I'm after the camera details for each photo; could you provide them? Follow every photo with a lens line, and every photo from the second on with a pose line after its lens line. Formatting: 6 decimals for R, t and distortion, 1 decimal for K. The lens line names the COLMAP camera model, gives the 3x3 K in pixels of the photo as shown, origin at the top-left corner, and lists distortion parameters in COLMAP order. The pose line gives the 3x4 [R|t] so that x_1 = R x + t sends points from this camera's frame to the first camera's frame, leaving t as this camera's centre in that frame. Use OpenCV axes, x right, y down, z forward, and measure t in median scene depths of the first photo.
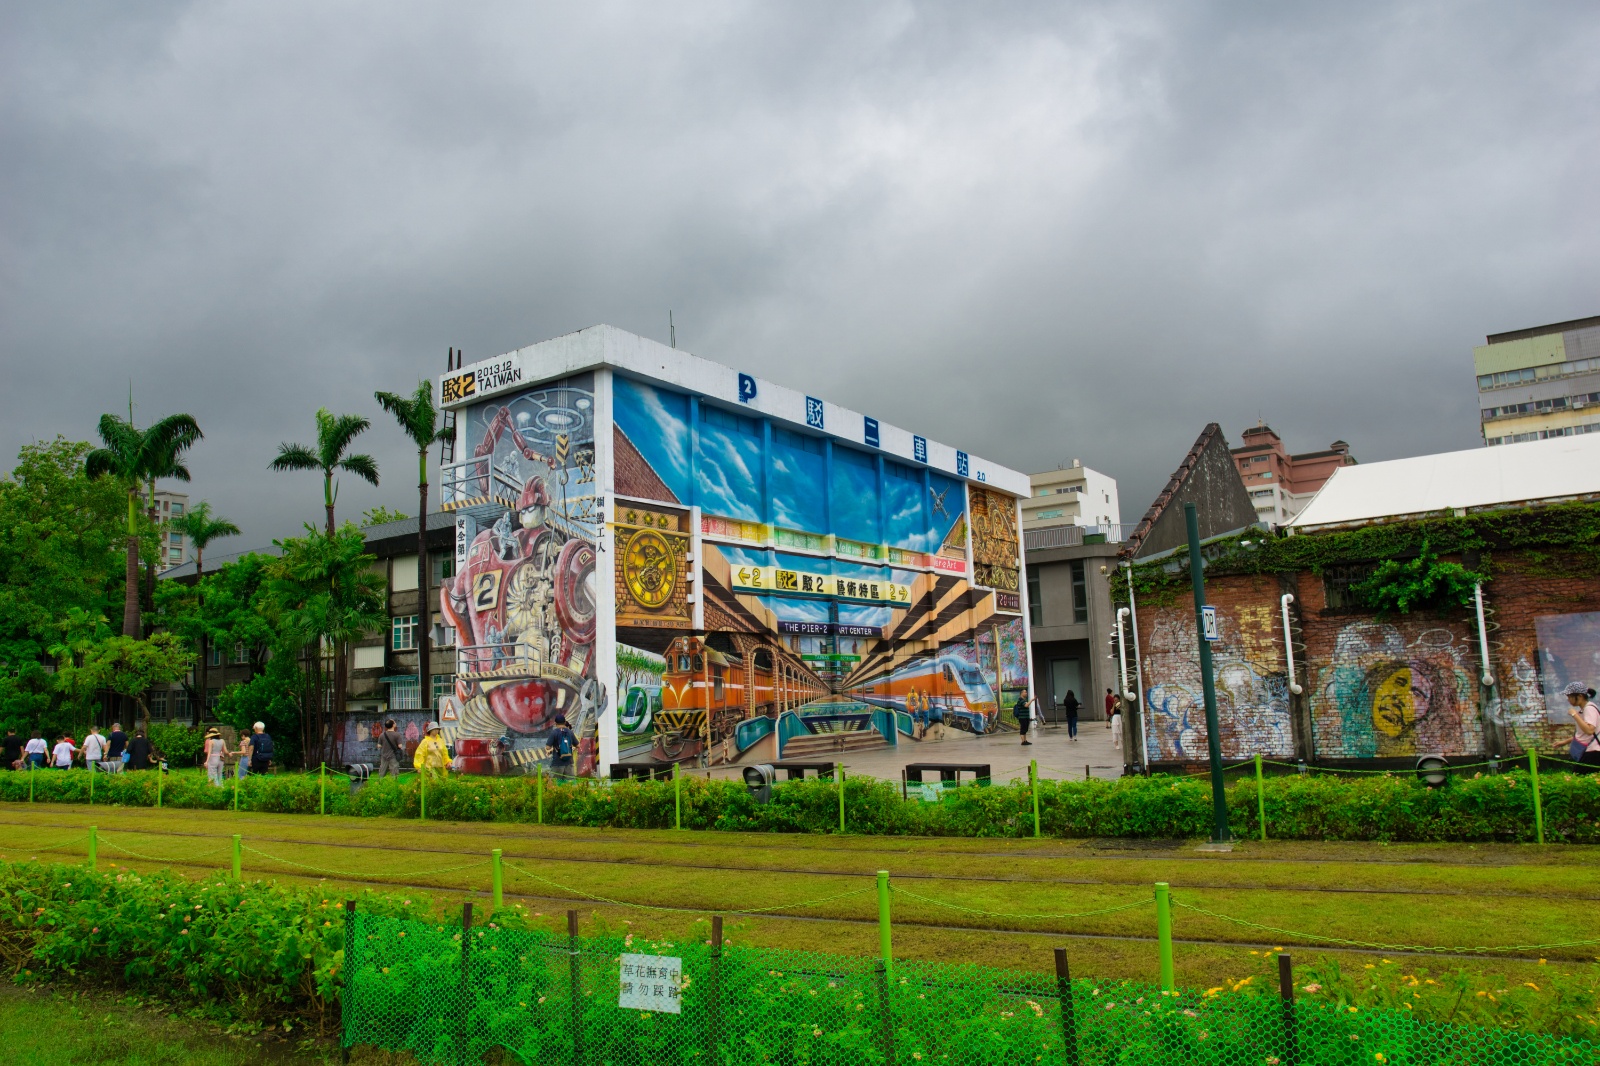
lens RADIAL K [[1127.3, 0, 796.2], [0, 1127.3, 532.1], [0, 0, 1]] dist [-0.104229, 0.065701]
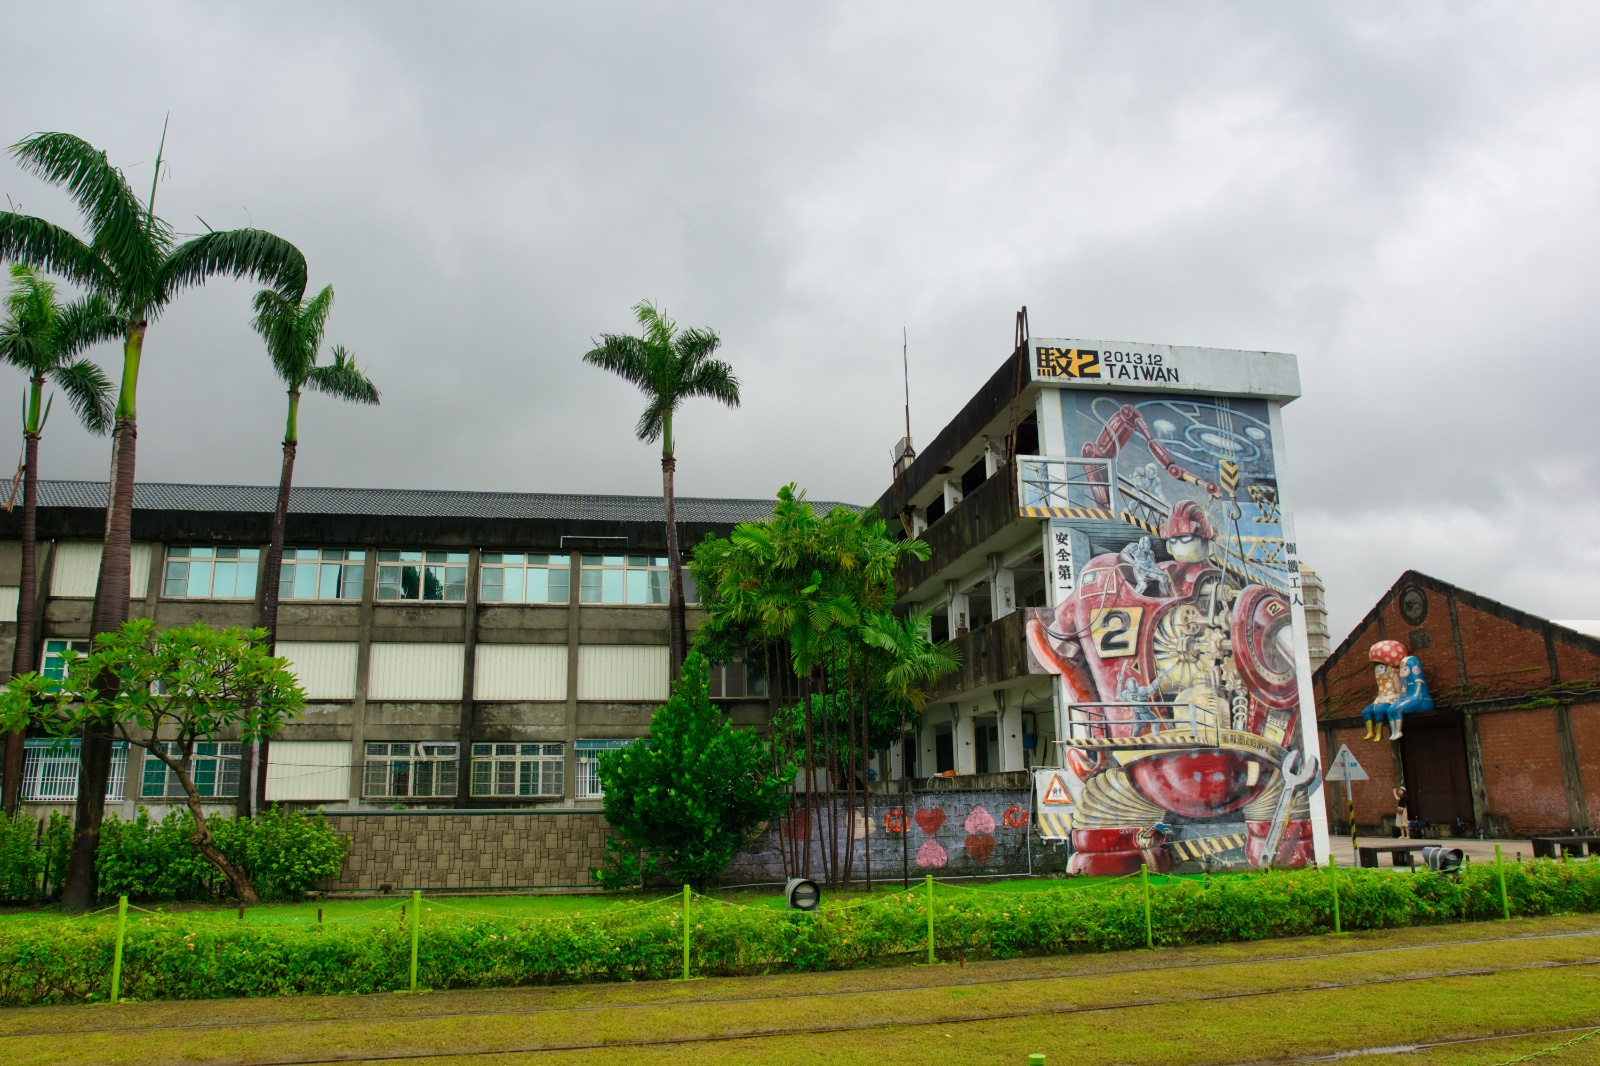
lens RADIAL K [[1127.3, 0, 797.3], [0, 1127.3, 531.2], [0, 0, 1]] dist [-0.104229, 0.065701]
pose [[0.704595, 0.188149, 0.684212, -0.991638], [-0.112580, 0.981636, -0.154003, 0.130370], [-0.700622, 0.031481, 0.712837, 0.619322]]
